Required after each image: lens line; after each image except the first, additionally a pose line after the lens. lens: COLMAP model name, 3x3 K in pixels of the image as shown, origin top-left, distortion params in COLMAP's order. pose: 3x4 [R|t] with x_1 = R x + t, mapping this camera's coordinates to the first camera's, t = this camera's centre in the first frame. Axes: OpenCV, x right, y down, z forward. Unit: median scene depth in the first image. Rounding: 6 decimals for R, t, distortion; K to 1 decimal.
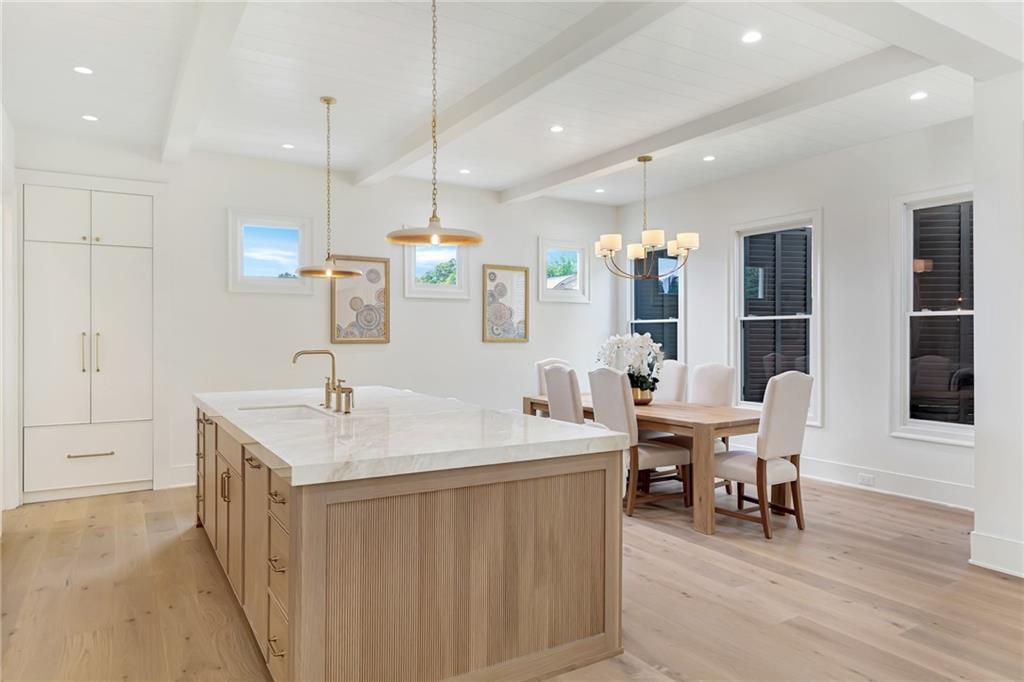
lens RADIAL K [[644.0, 0, 510.8], [0, 644.0, 337.8], [0, 0, 1]] dist [-0.002705, 0.004592]
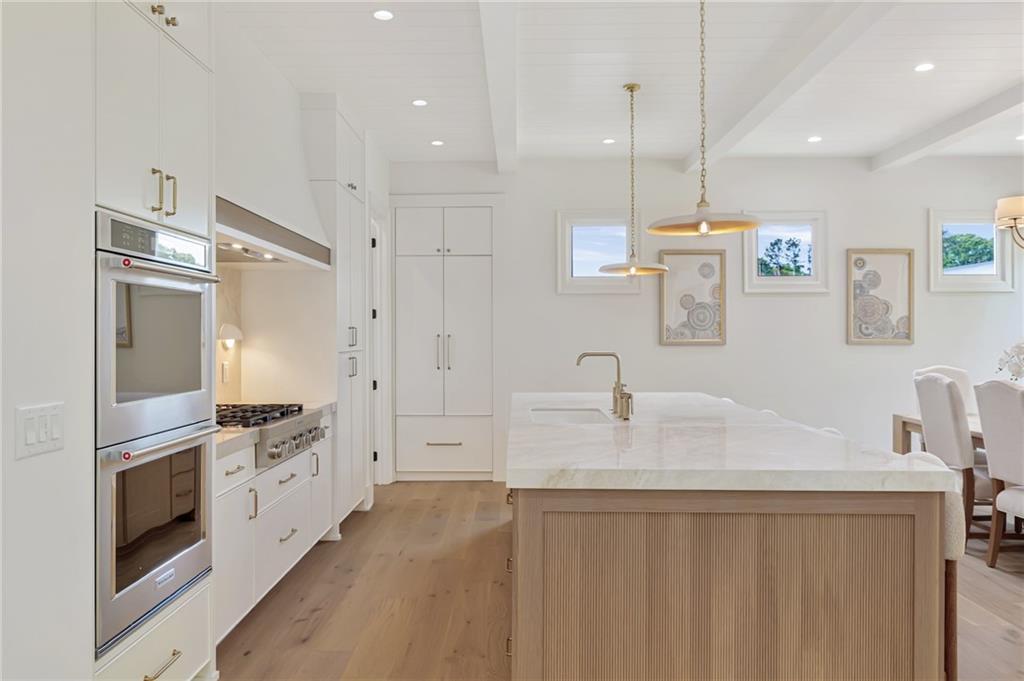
lens RADIAL K [[701.7, 0, 508.0], [0, 701.7, 337.7], [0, 0, 1]] dist [-0.005415, -0.000154]
pose [[0.847421, -0.001021, -0.530921, 0.099126], [0.000315, 0.999999, -0.001421, -0.000835], [0.530922, 0.001037, 0.847420, 0.031122]]
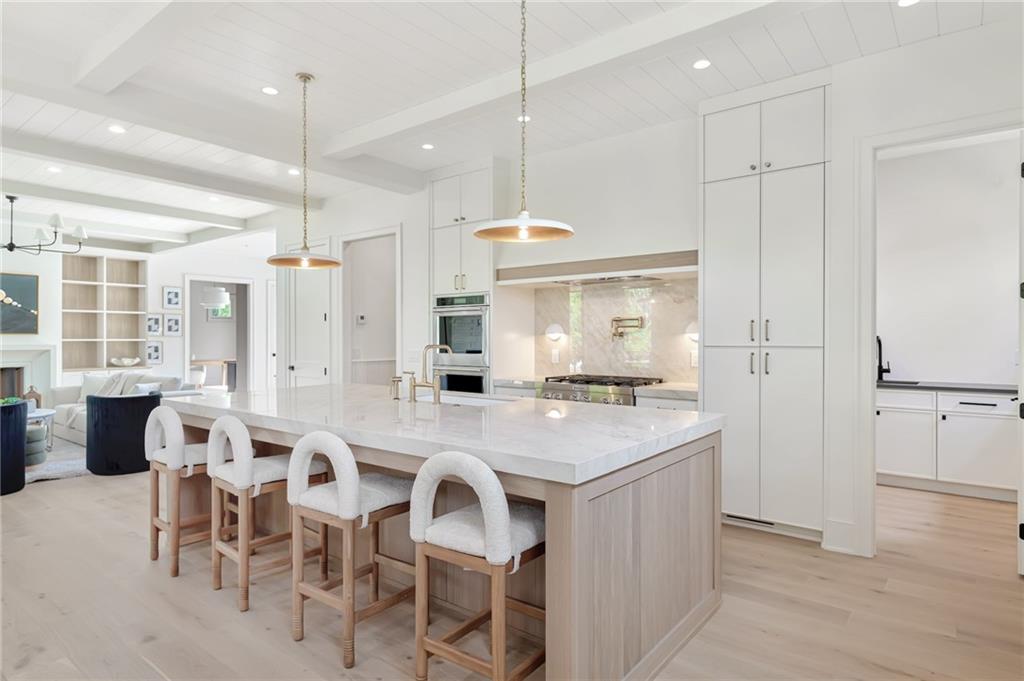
lens RADIAL K [[581.0, 0, 509.5], [0, 581.0, 337.9], [0, 0, 1]] dist [0.002779, 0.004002]
pose [[-0.940828, 0.007177, -0.338808, -0.069028], [0.003884, 0.999938, 0.010395, -0.003995], [0.338862, 0.008464, -0.940798, 1.432465]]
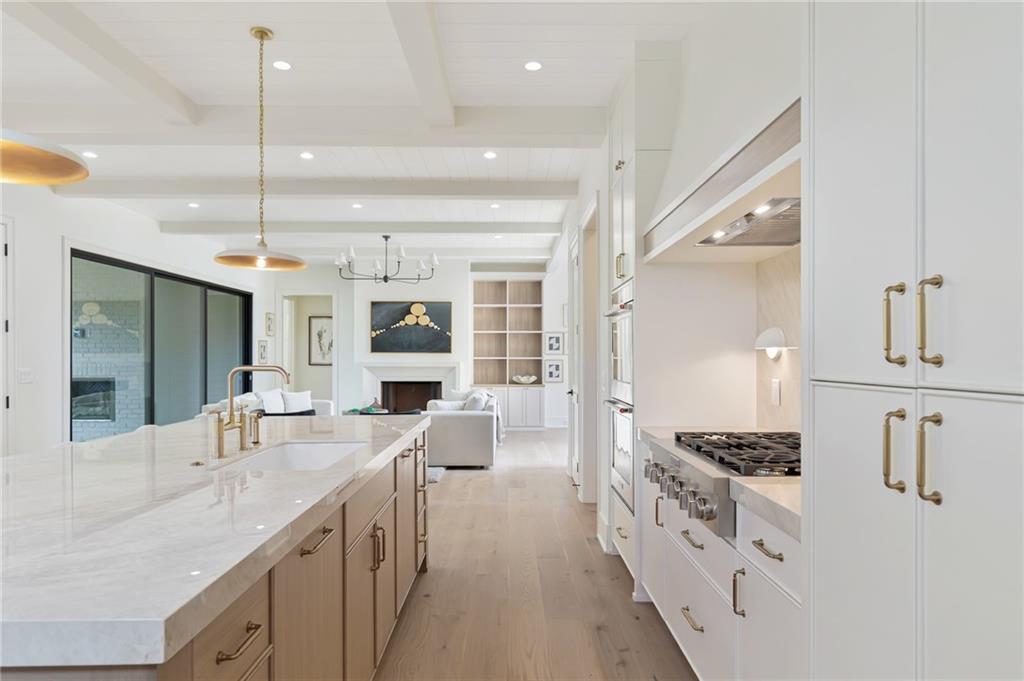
lens RADIAL K [[637.5, 0, 507.1], [0, 637.5, 357.4], [0, 0, 1]] dist [0.010848, 0.001951]
pose [[-0.851136, 0.005467, 0.524916, -0.657114], [0.009177, 0.999948, 0.004464, 0.004705], [-0.524864, 0.008617, -0.851142, 1.060711]]
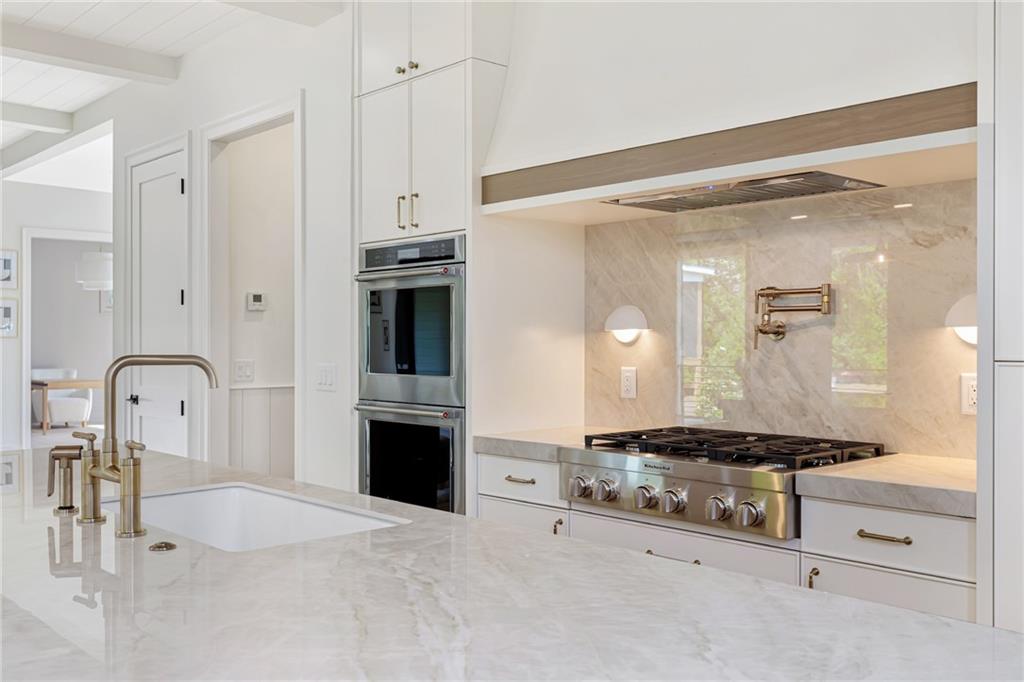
lens RADIAL K [[967.8, 0, 515.7], [0, 967.8, 338.9], [0, 0, 1]] dist [-0.003796, 0.000000]
pose [[-0.980822, 0.004085, -0.194862, -0.294745], [0.003172, 0.999982, 0.004997, 0.004061], [0.194879, 0.004283, -0.980818, 1.157711]]
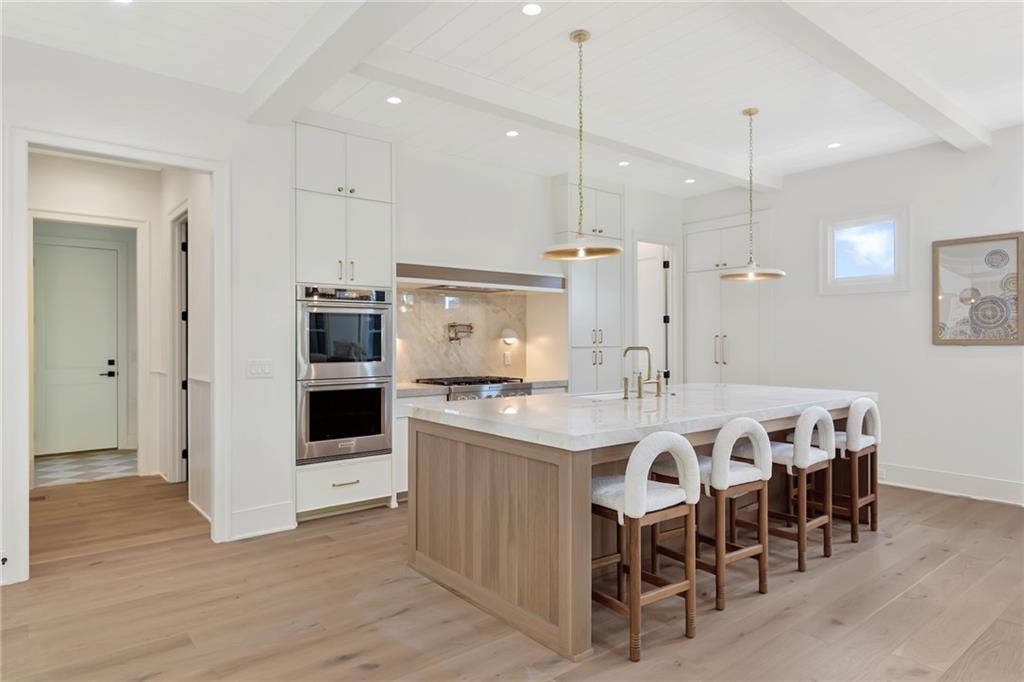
lens RADIAL K [[598.7, 0, 507.1], [0, 598.7, 341.6], [0, 0, 1]] dist [-0.006633, -0.004070]
pose [[0.135964, 0.000861, -0.990713, 0.581866], [-0.001247, 0.999999, 0.000698, 0.006159], [0.990713, 0.001140, 0.135965, 0.436655]]
